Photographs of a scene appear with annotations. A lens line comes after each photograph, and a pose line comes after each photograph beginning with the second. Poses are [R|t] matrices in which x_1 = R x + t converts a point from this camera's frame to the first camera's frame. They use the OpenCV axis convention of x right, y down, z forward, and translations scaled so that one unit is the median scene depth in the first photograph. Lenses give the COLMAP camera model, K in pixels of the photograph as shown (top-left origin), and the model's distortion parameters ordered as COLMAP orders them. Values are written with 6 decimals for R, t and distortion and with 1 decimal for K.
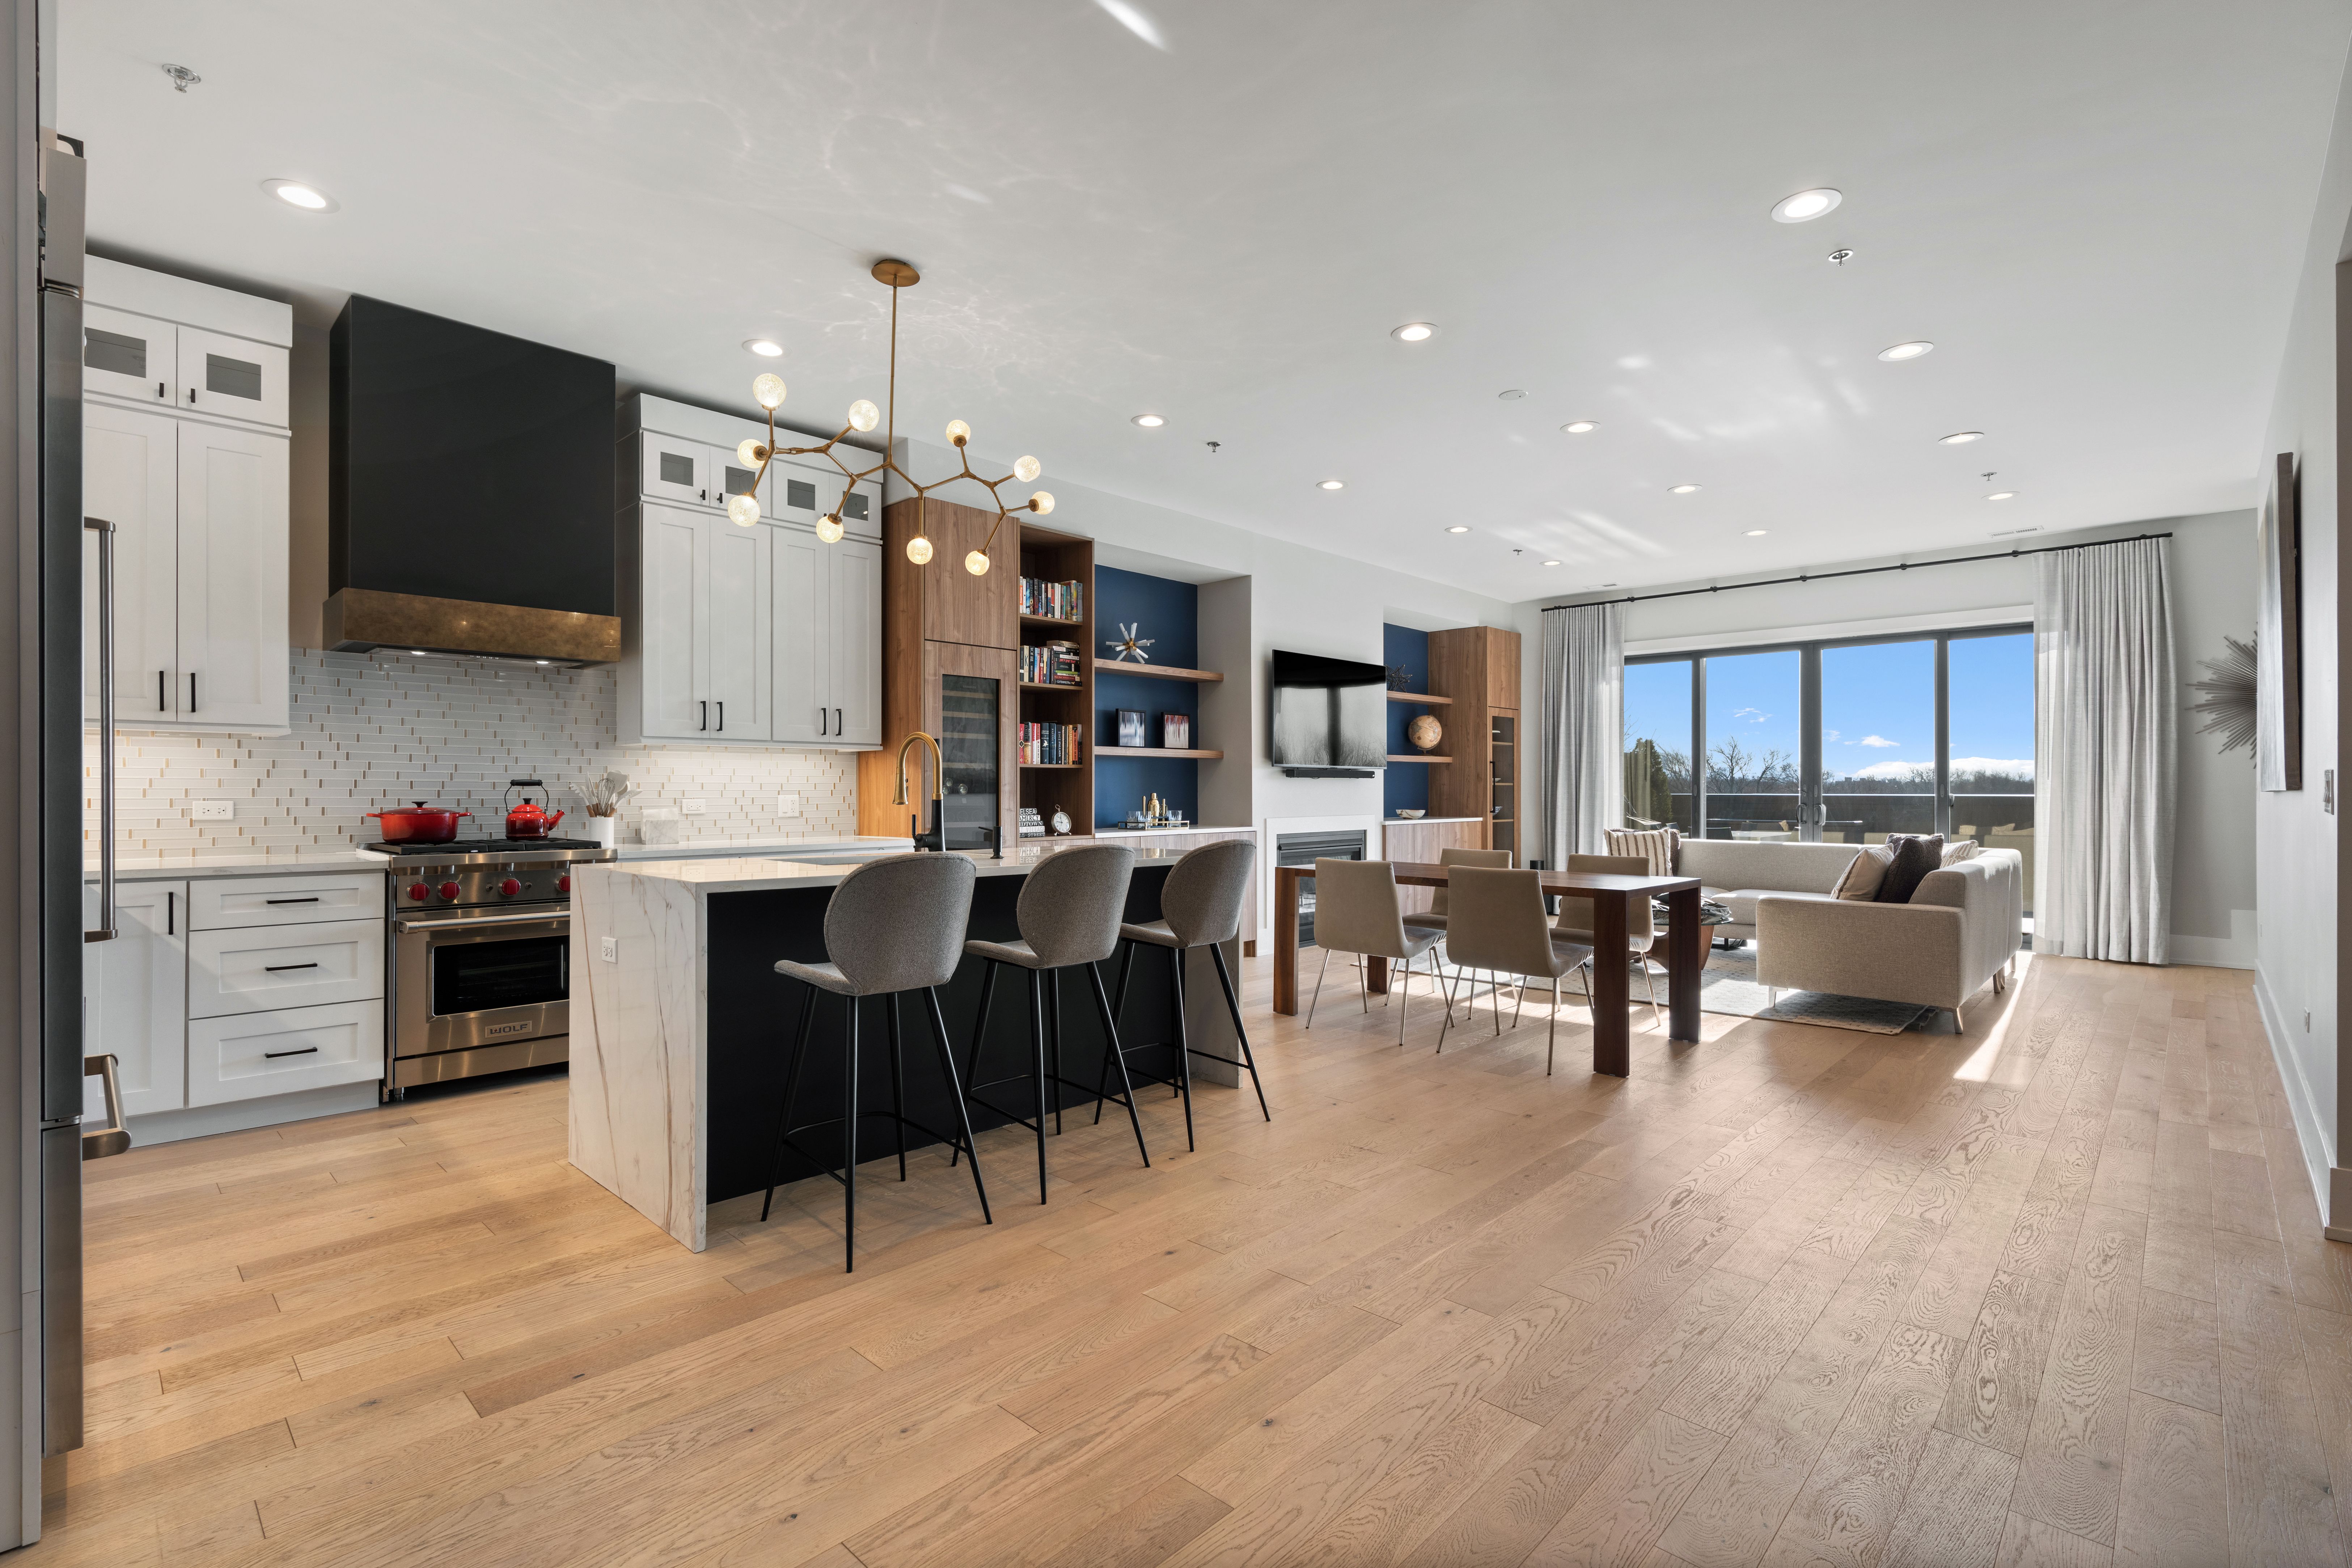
lens RADIAL K [[1084.2, 0, 1167.2], [0, 1084.2, 783.7], [0, 0, 1]] dist [-0.011454, 0.006394]
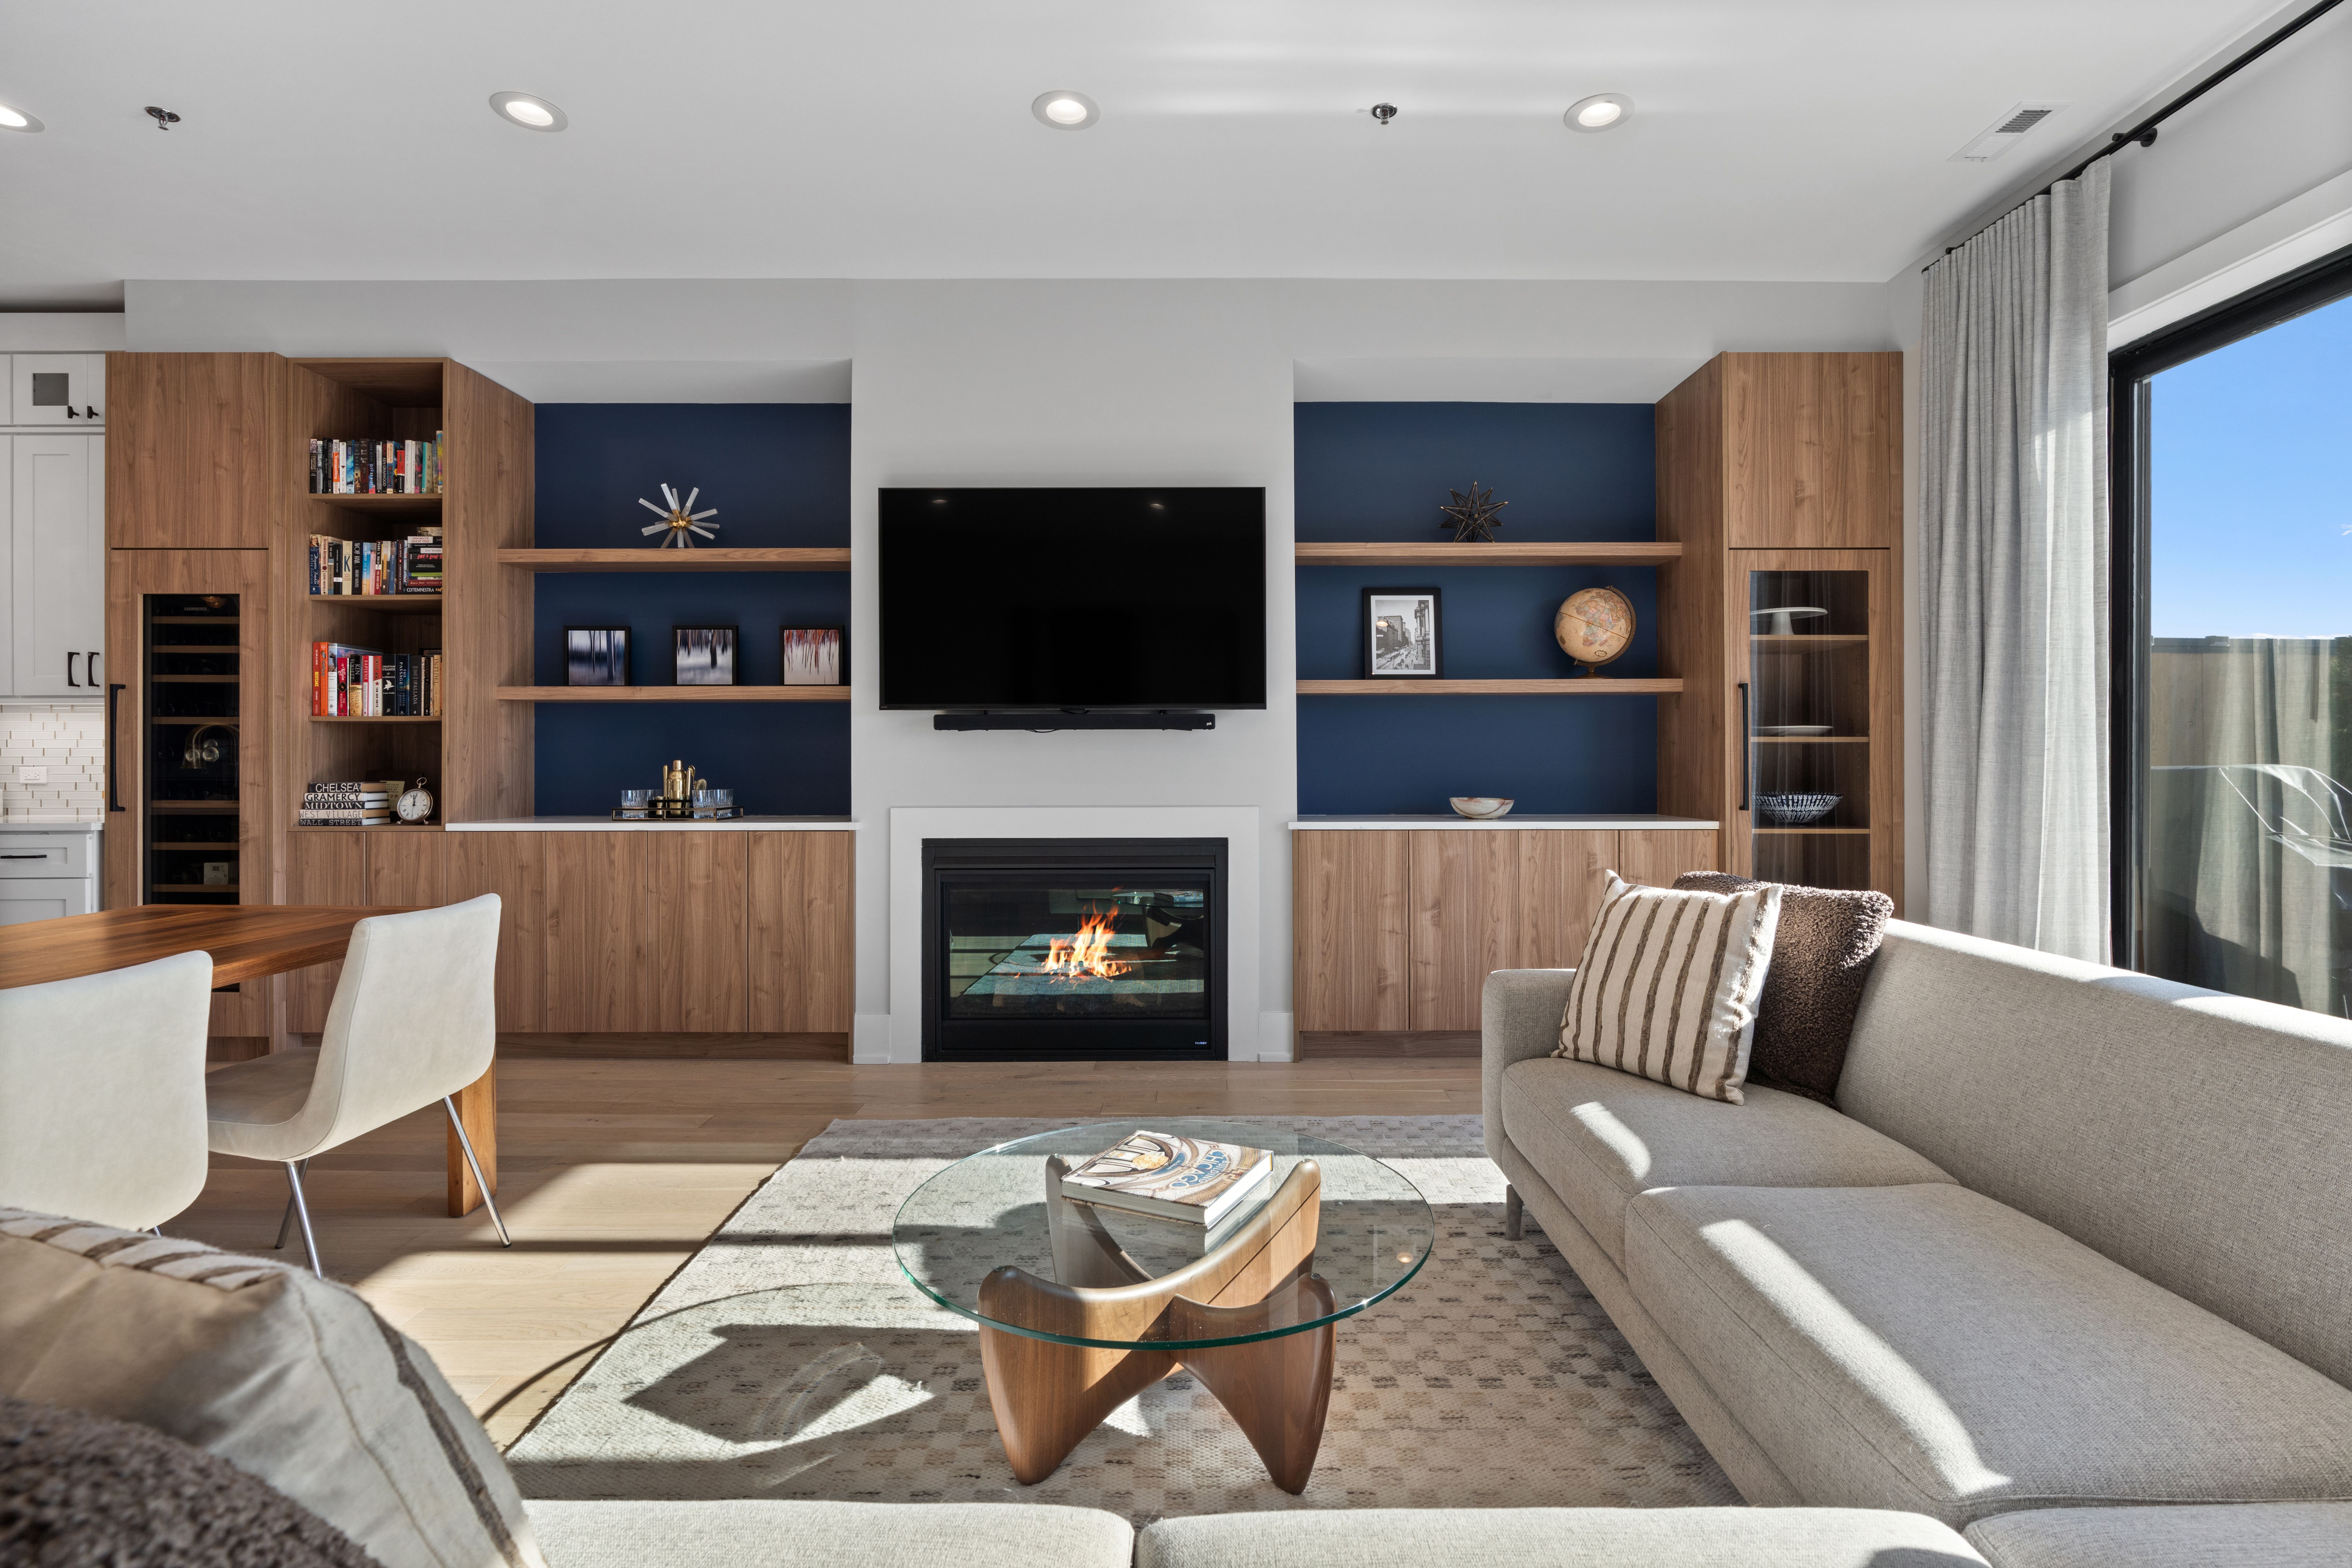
lens RADIAL K [[1105.3, 0, 1215.8], [0, 1105.3, 760.6], [0, 0, 1]] dist [-0.008264, 0.004363]
pose [[0.691553, -0.004127, -0.722314, 0.708792], [0.005013, 0.999987, -0.000915, 0.011950], [0.722309, -0.002988, 0.691564, 0.880093]]
